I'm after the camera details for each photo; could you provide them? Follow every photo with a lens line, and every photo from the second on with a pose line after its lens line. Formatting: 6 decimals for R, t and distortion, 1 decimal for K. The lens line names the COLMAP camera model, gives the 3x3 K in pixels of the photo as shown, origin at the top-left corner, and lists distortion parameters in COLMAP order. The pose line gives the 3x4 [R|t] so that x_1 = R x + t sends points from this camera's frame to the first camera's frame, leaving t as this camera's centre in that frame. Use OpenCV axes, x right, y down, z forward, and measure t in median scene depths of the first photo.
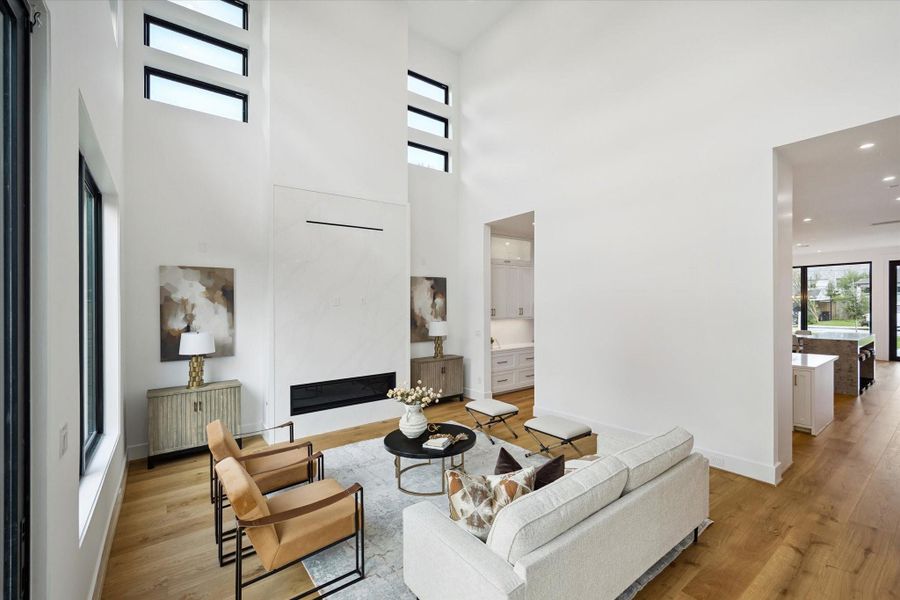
lens RADIAL K [[388.6, 0, 456.4], [0, 388.6, 306.9], [0, 0, 1]] dist [0.003035, -0.000018]
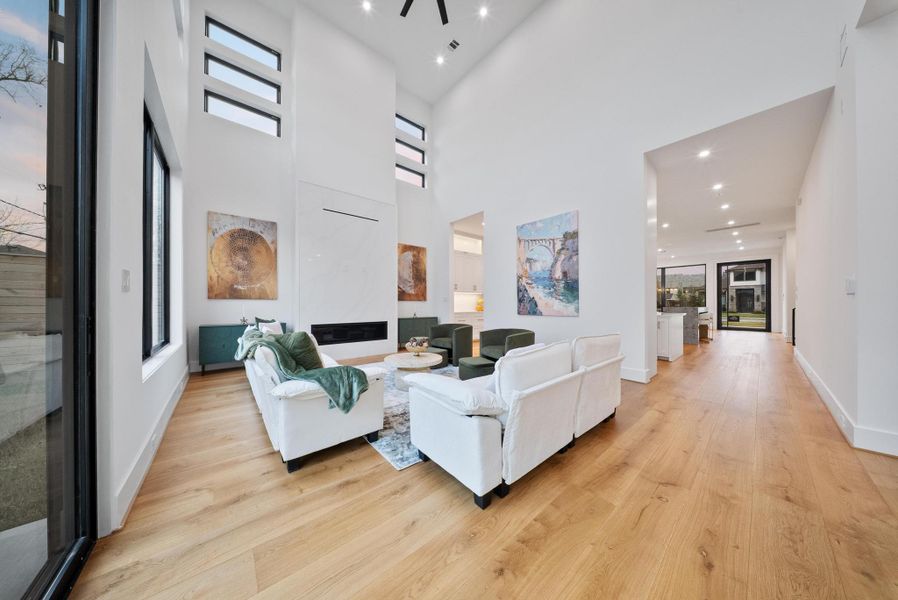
lens RADIAL K [[273.3, 0, 442.9], [0, 273.3, 304.8], [0, 0, 1]] dist [-0.001196, -0.000194]
pose [[0.998714, 0.005754, 0.050377, -0.001383], [-0.005107, 0.999903, -0.012961, 0.134526], [-0.050447, 0.012687, 0.998646, 0.003779]]
